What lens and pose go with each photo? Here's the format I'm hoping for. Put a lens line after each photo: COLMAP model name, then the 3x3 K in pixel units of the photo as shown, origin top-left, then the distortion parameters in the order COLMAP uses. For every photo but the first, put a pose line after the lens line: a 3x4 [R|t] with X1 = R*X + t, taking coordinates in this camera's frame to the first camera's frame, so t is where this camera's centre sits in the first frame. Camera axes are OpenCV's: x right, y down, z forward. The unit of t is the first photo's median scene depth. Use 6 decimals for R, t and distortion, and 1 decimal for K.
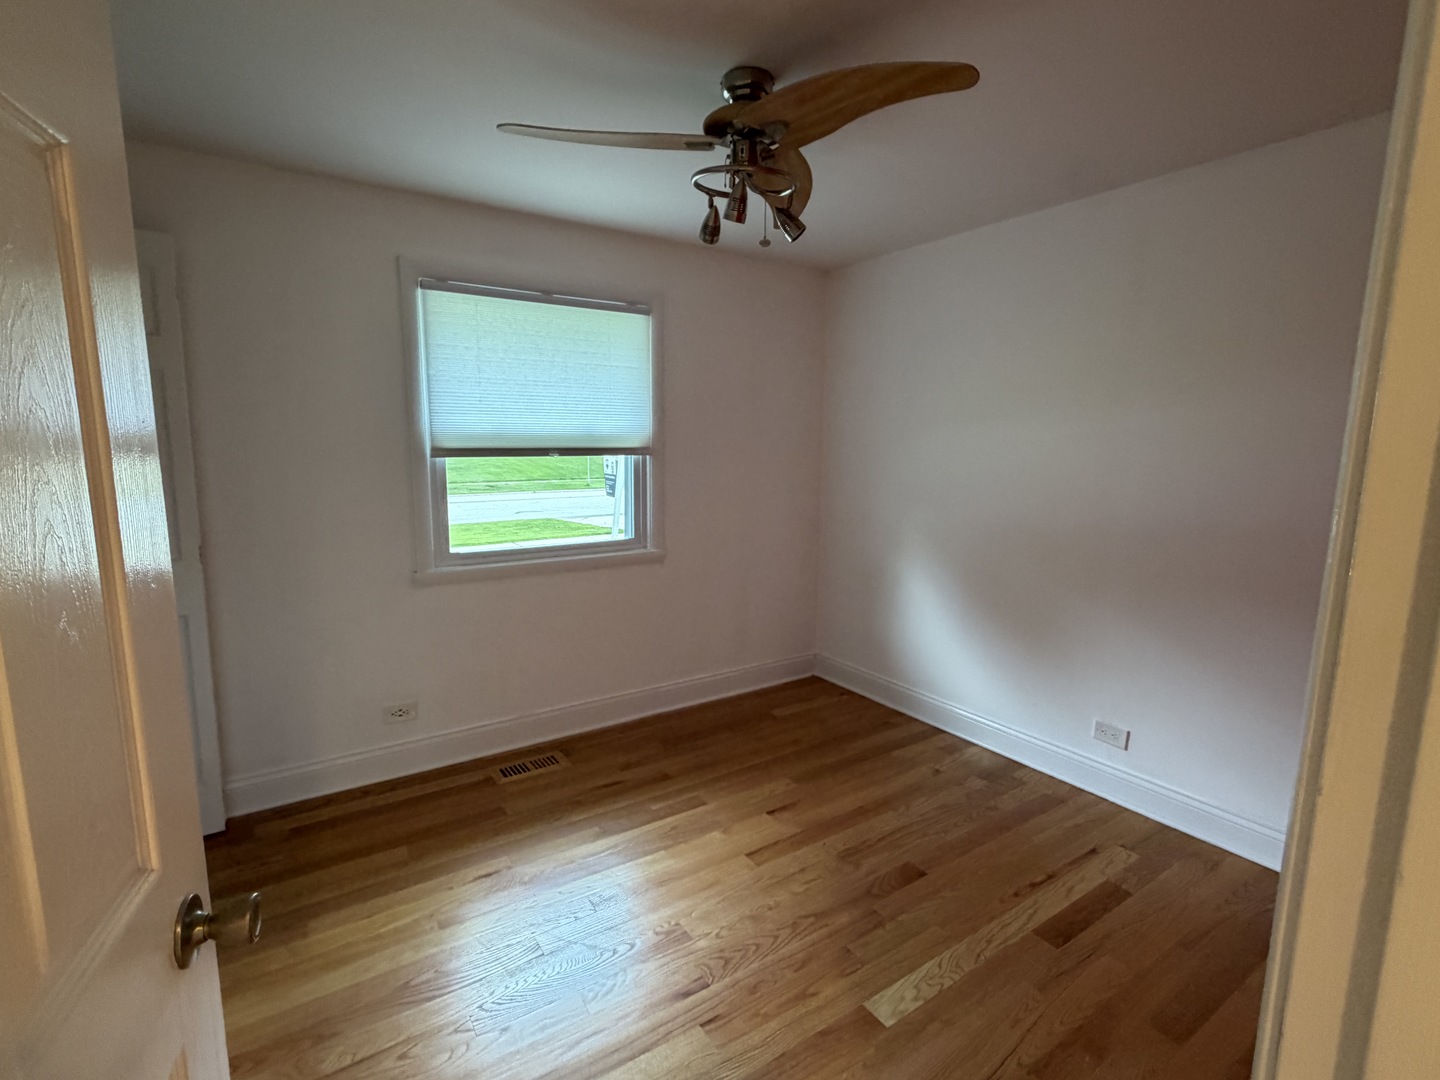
lens RADIAL K [[684.3, 0, 720.0], [0, 684.3, 540.0], [0, 0, 1]] dist [-0.001826, -0.000125]
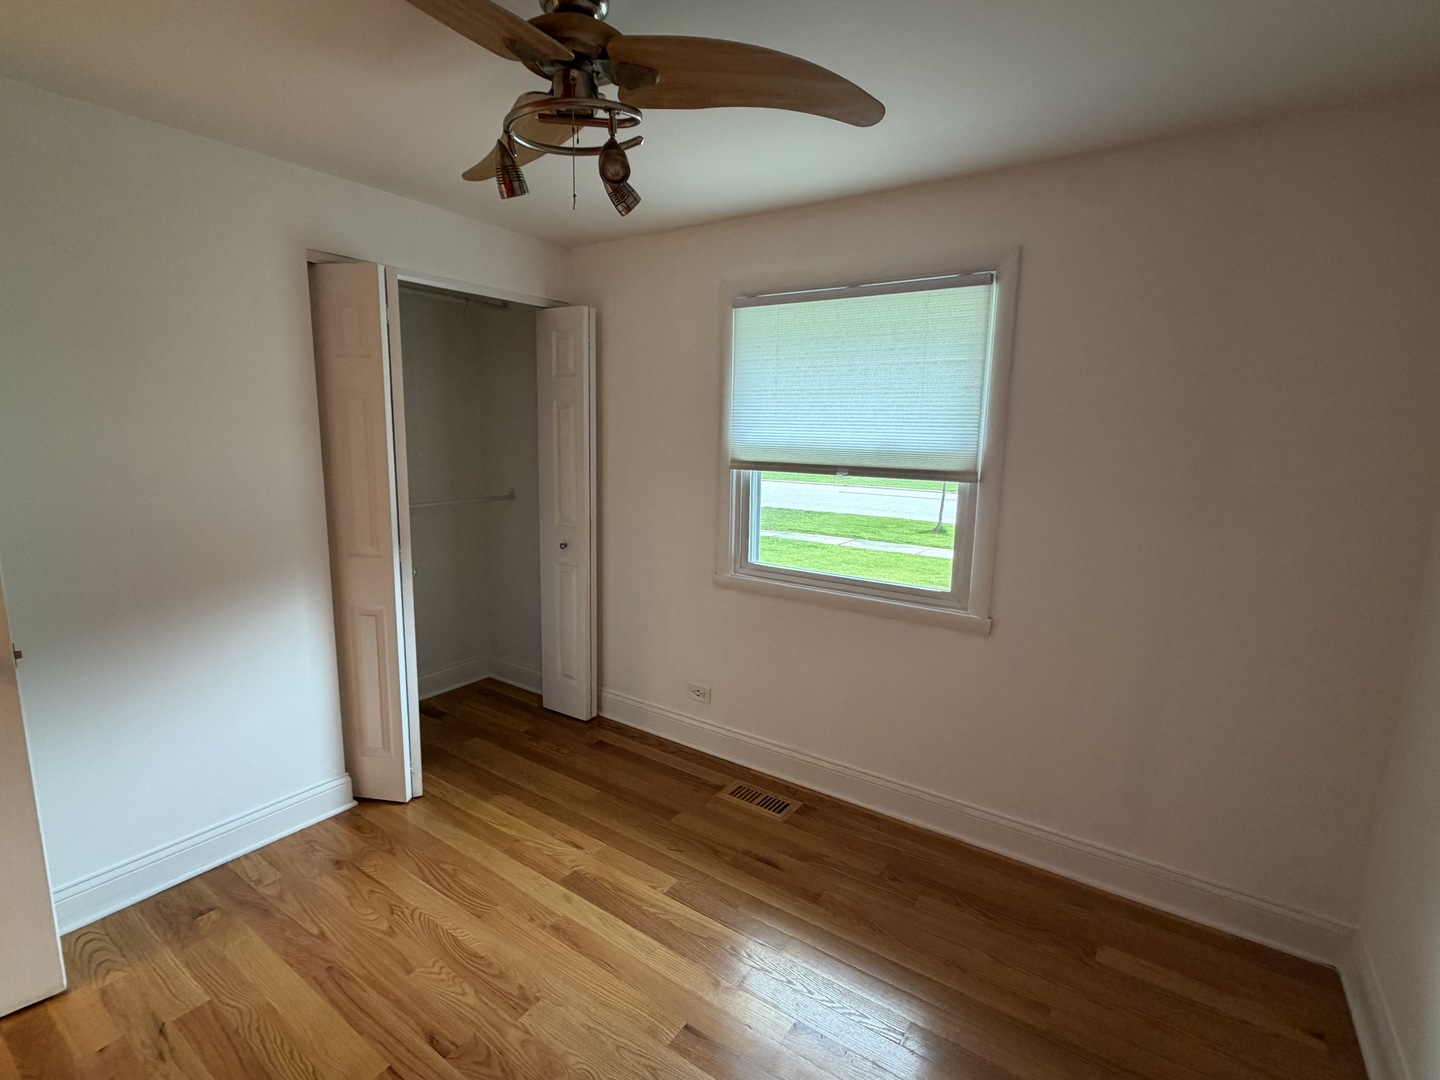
lens RADIAL K [[684.3, 0, 720.0], [0, 684.3, 540.0], [0, 0, 1]] dist [-0.001826, -0.000125]
pose [[0.373201, 0.151300, -0.915330, 0.515038], [-0.156138, 0.982783, 0.098788, -0.106419], [0.914517, 0.106050, 0.390399, 0.546378]]
